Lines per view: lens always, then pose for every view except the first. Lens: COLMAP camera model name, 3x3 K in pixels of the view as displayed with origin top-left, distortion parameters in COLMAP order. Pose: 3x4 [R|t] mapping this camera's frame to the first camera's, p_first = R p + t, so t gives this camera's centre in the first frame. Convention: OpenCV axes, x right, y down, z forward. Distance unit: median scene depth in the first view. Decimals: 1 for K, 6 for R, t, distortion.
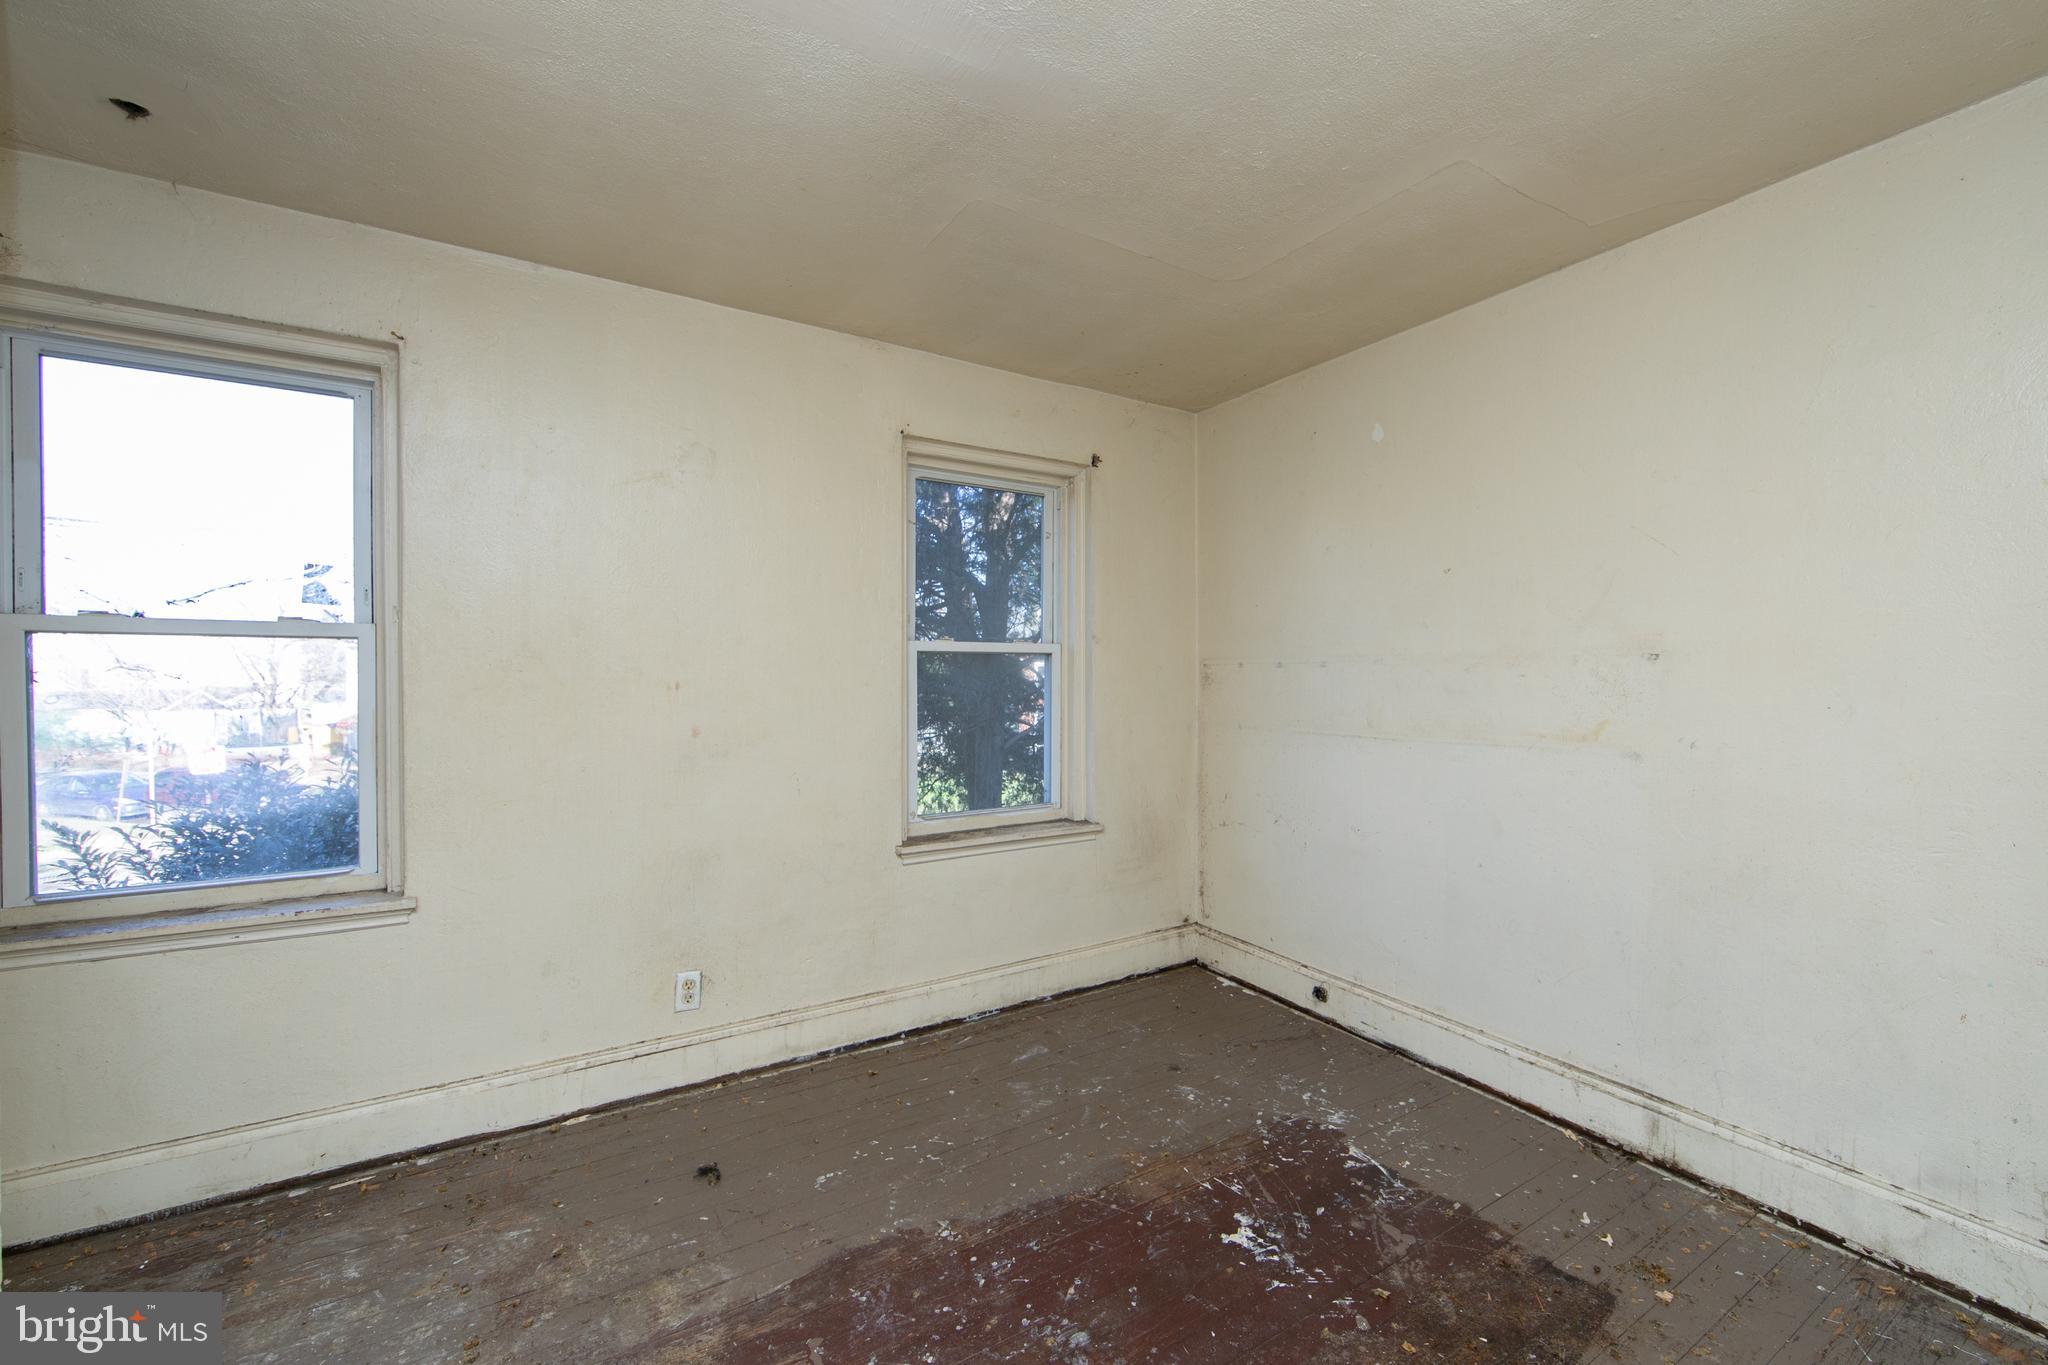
lens RADIAL K [[803.4, 0, 1029.3], [0, 803.4, 683.4], [0, 0, 1]] dist [-0.002894, -0.000241]
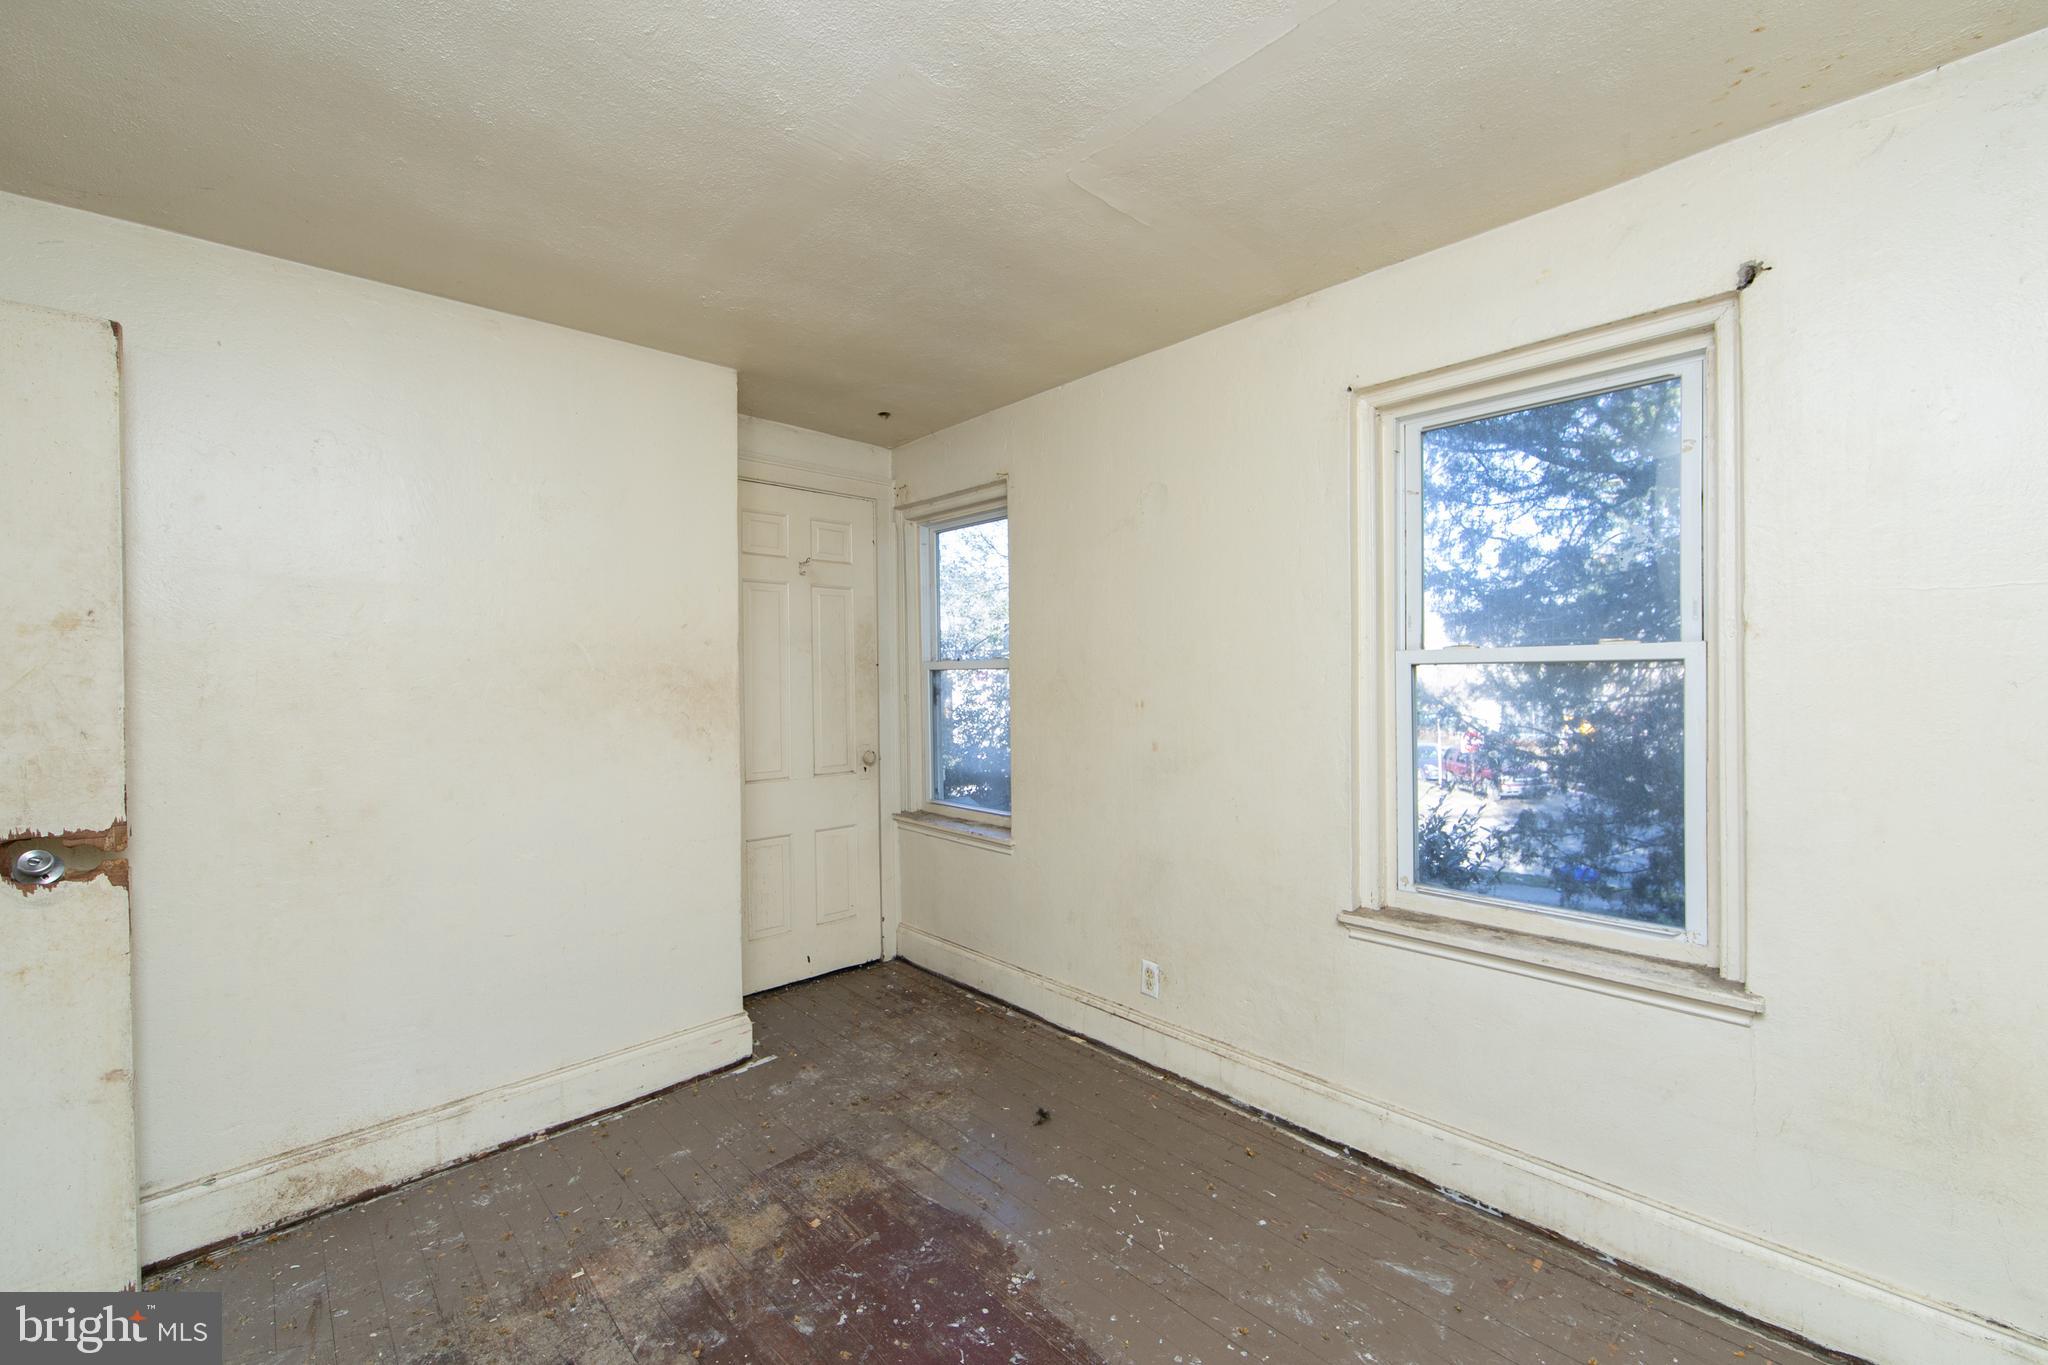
lens RADIAL K [[803.4, 0, 1029.3], [0, 803.4, 683.4], [0, 0, 1]] dist [-0.002894, -0.000241]
pose [[0.222756, 0.004952, -0.974862, 0.673261], [-0.001415, 0.999988, 0.004756, -0.033346], [0.974873, 0.000320, 0.222761, 0.639340]]
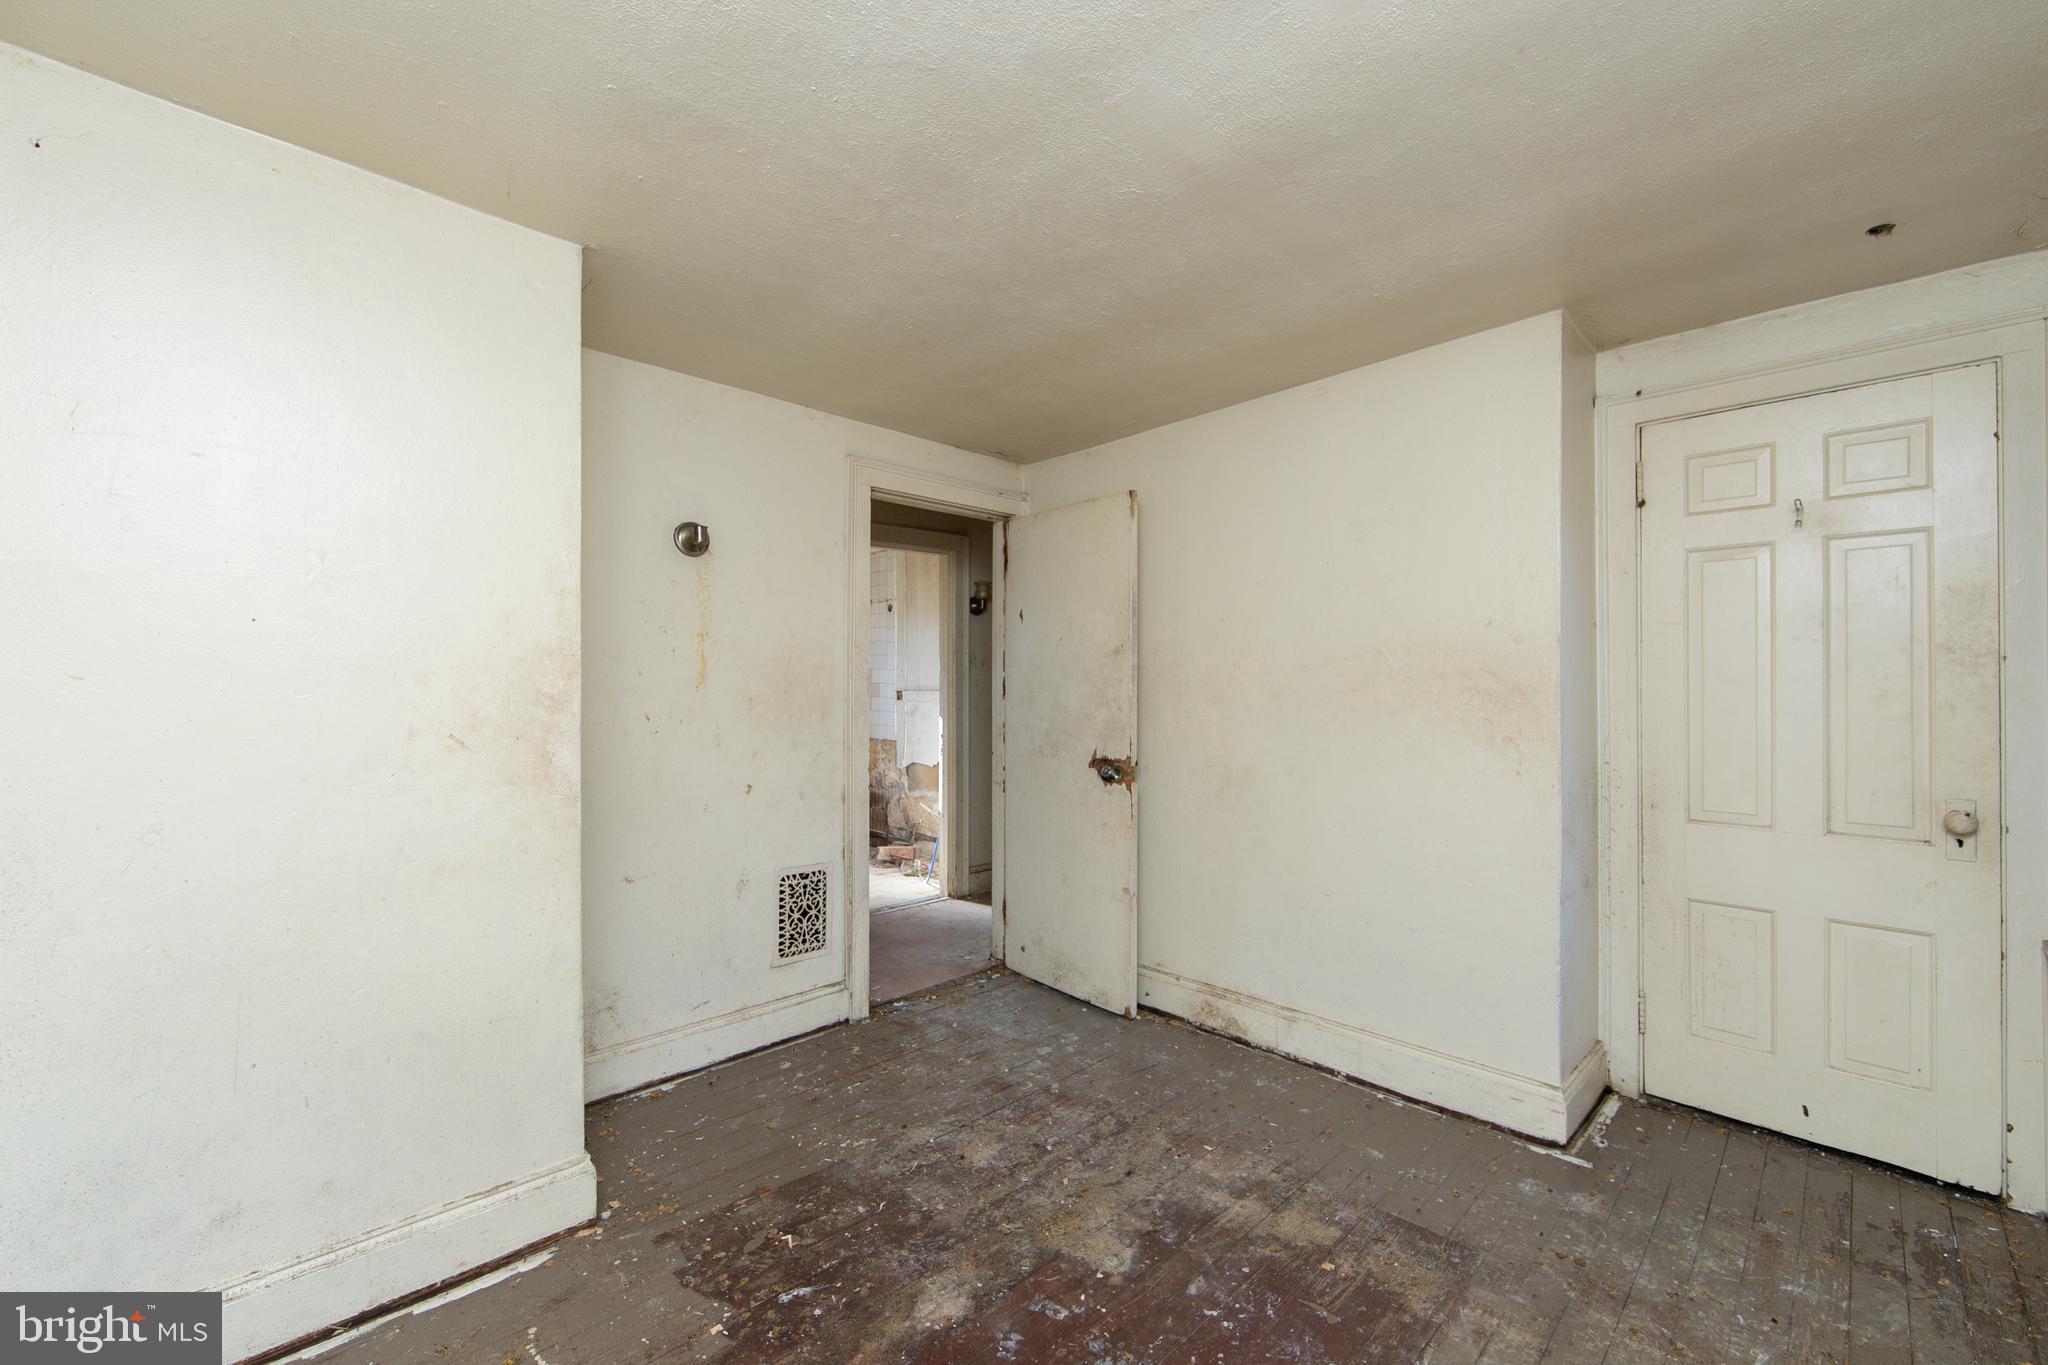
lens RADIAL K [[825.6, 0, 1037.9], [0, 825.6, 679.9], [0, 0, 1]] dist [-0.002924, 0.000030]
pose [[-0.969570, -0.002679, -0.244801, 0.269438], [-0.003503, 0.999990, 0.002928, -0.036927], [0.244790, 0.003696, -0.969569, 1.333538]]
